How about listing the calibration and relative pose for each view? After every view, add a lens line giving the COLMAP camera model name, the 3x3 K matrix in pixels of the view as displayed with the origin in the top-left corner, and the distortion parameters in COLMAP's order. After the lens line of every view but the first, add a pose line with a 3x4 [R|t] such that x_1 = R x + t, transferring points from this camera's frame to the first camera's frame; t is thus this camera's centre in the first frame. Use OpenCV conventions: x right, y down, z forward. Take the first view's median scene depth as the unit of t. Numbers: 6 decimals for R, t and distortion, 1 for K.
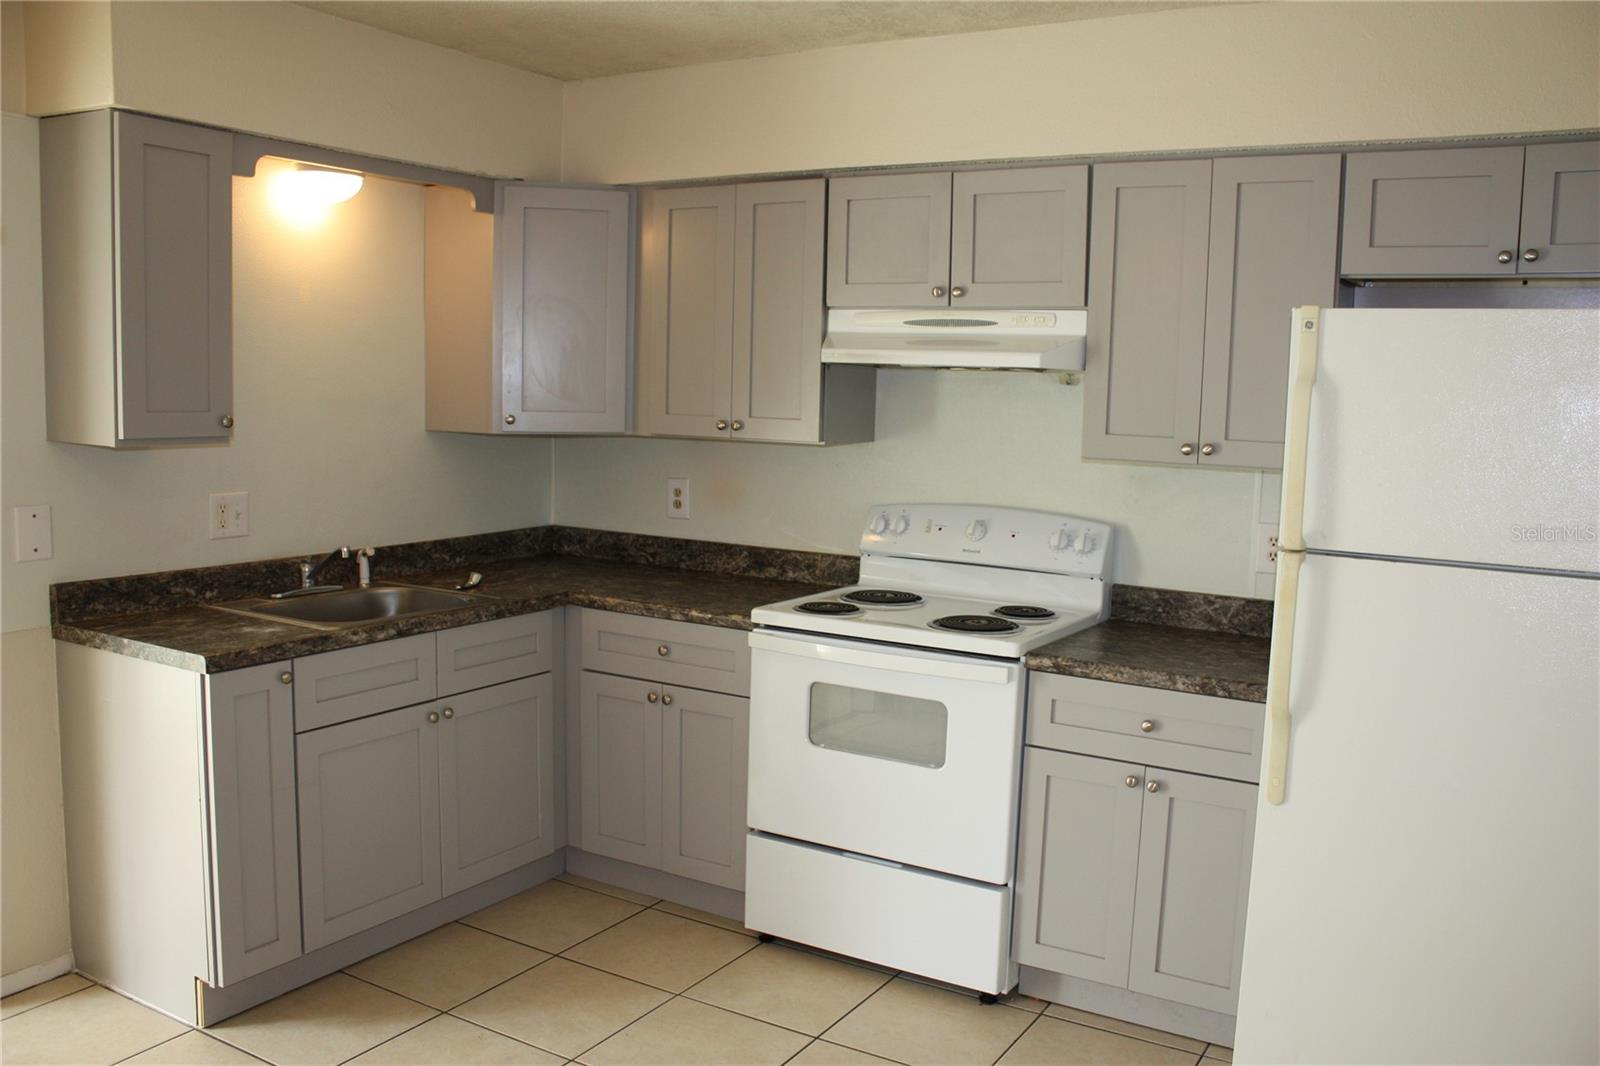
lens RADIAL K [[1341.5, 0, 820.9], [0, 1341.5, 547.5], [0, 0, 1]] dist [-0.166008, 0.154377]
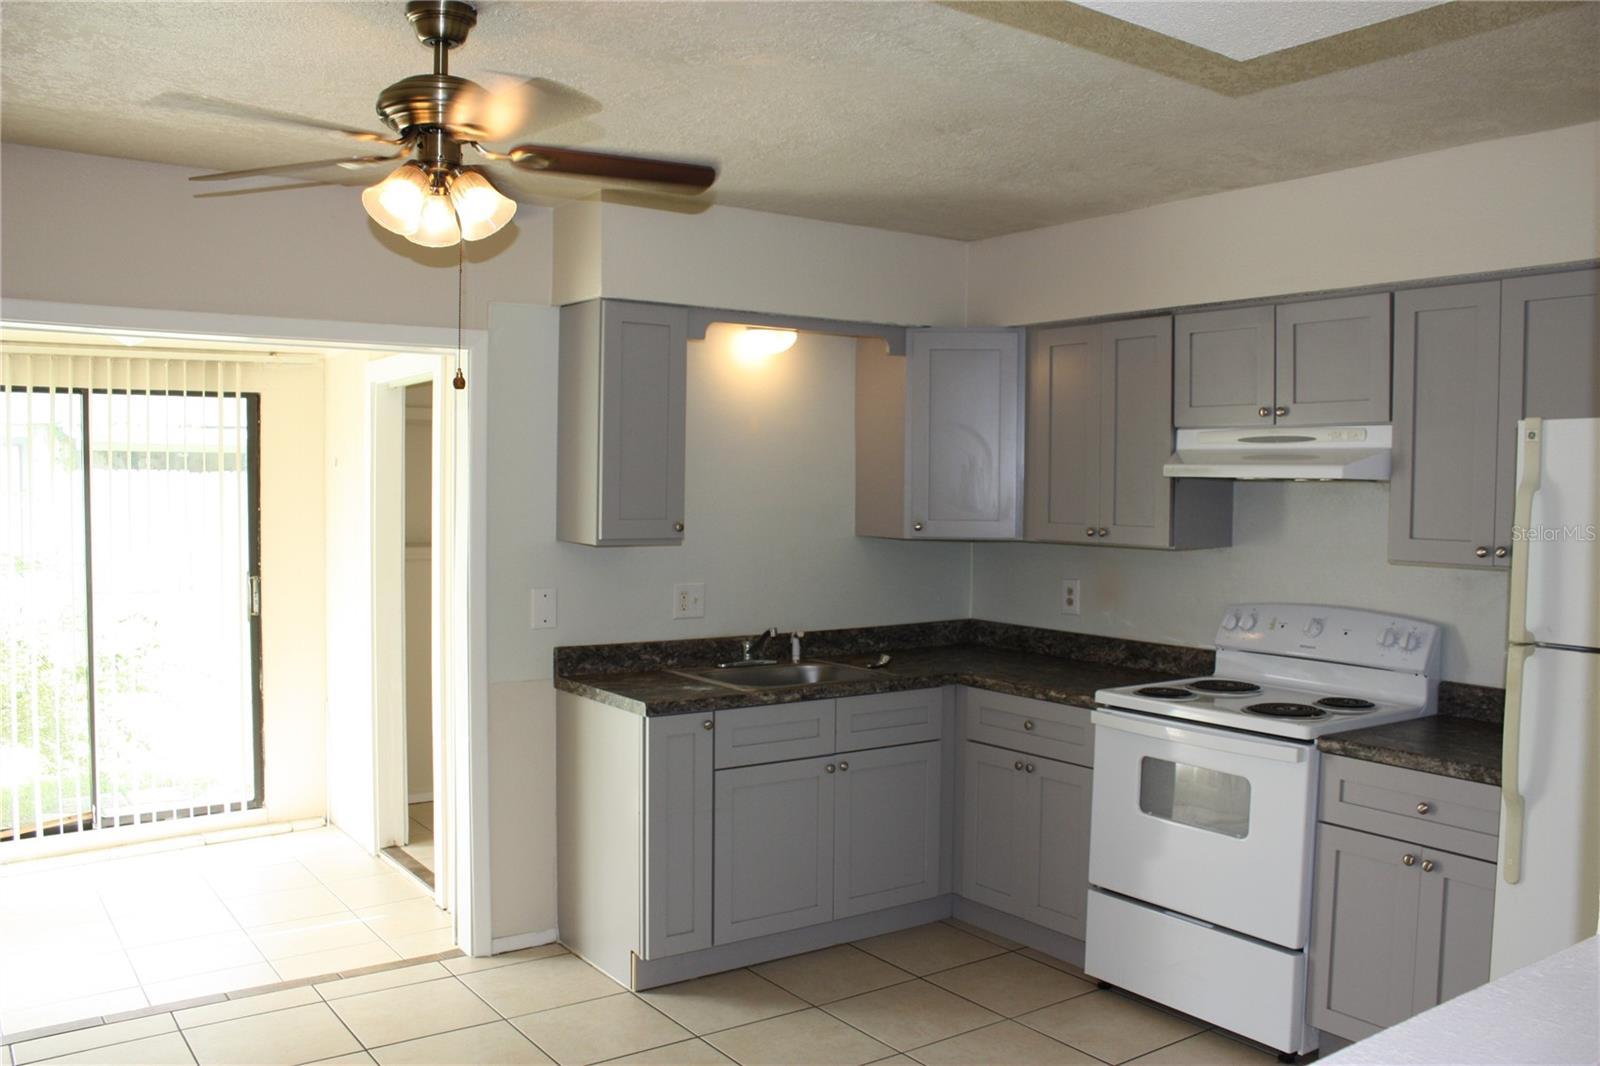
lens RADIAL K [[1341.5, 0, 820.9], [0, 1341.5, 547.5], [0, 0, 1]] dist [-0.166008, 0.154377]
pose [[0.916954, 0.002607, -0.398984, 0.189890], [-0.035446, 0.996557, -0.074951, 0.017519], [0.397414, 0.082869, 0.913890, -0.150083]]
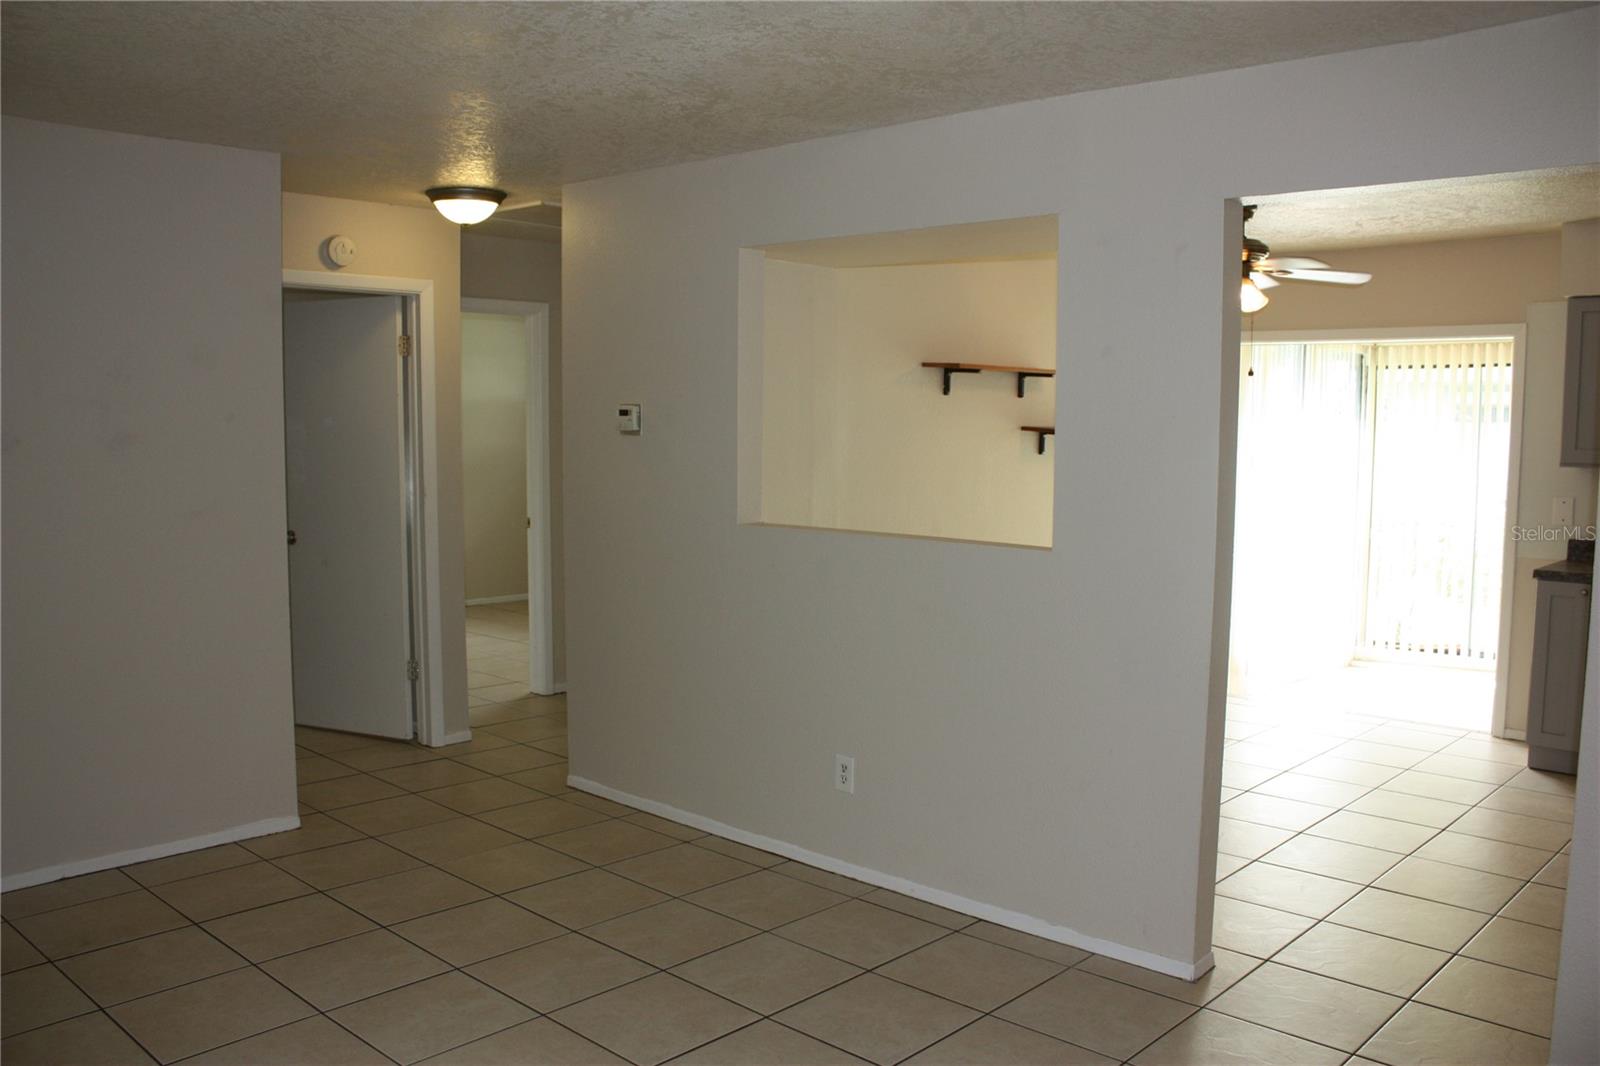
lens RADIAL K [[1341.5, 0, 820.9], [0, 1341.5, 547.5], [0, 0, 1]] dist [-0.166008, 0.154377]
pose [[-0.211526, 0.072596, -0.974672, 1.390715], [-0.132422, 0.985913, 0.102172, -0.007382], [0.968360, 0.150680, -0.198933, 0.276463]]
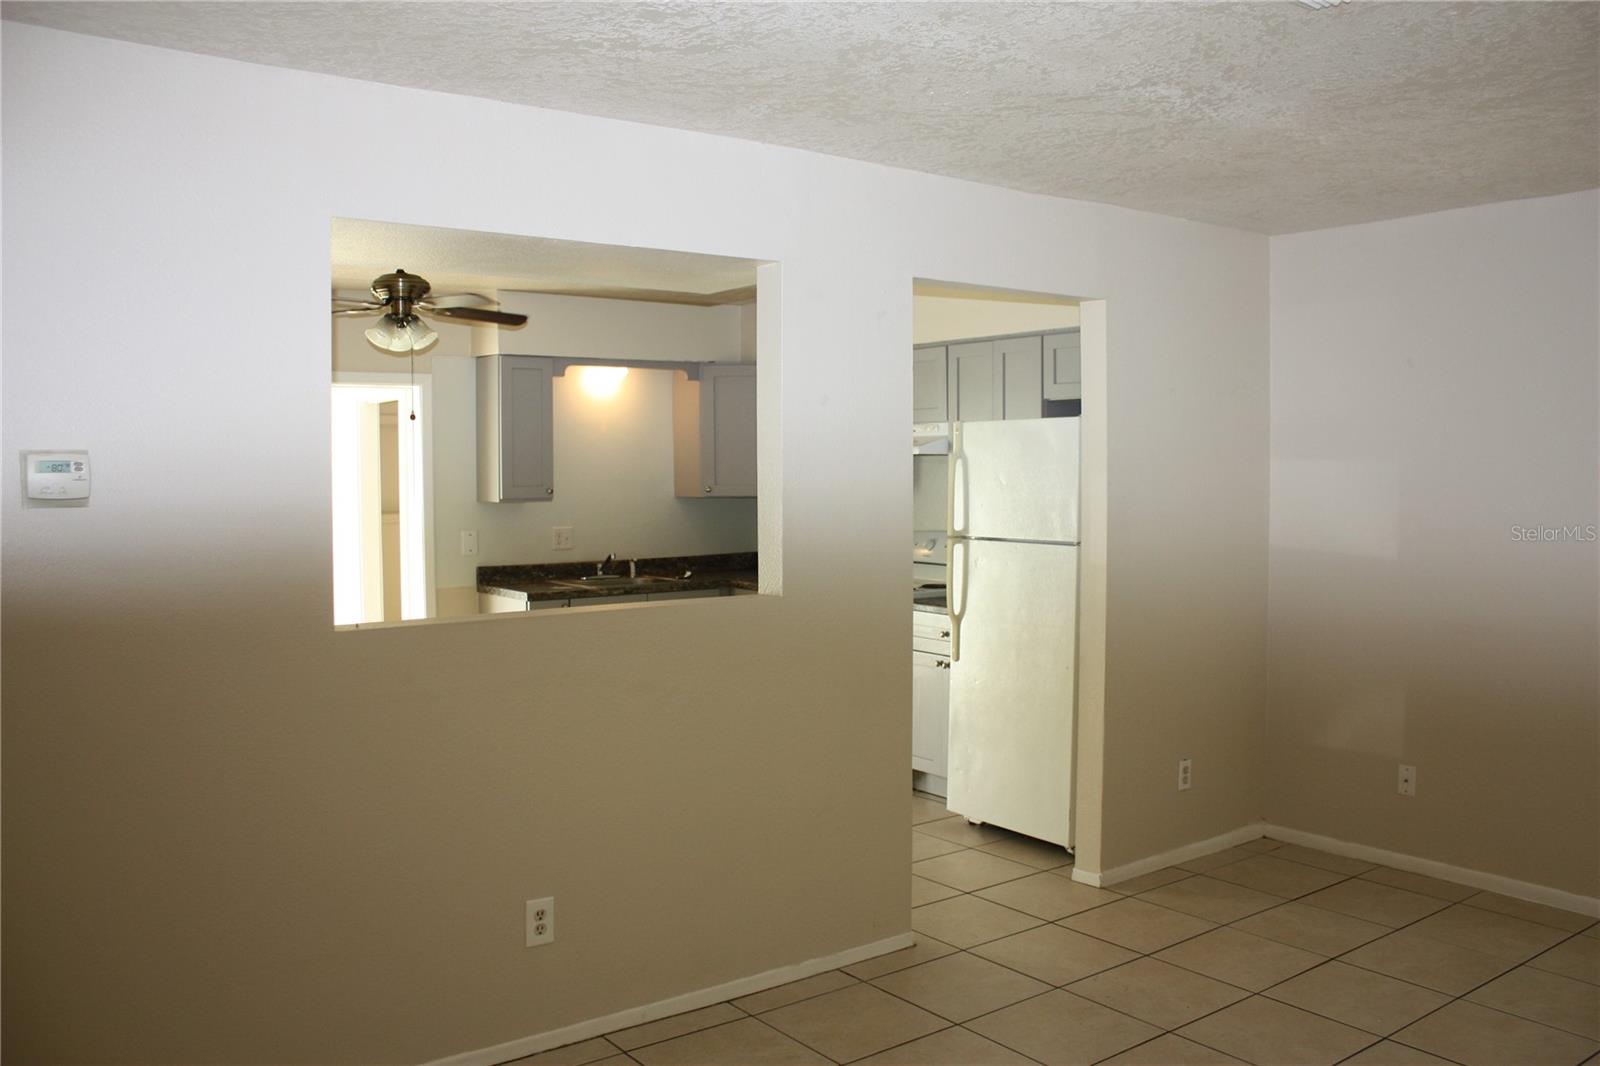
lens RADIAL K [[1341.5, 0, 820.9], [0, 1341.5, 547.5], [0, 0, 1]] dist [-0.166008, 0.154377]
pose [[0.926349, -0.008533, -0.376569, 0.714425], [-0.016188, 0.997918, -0.062436, 0.114957], [0.376318, 0.063933, 0.924282, -0.779362]]
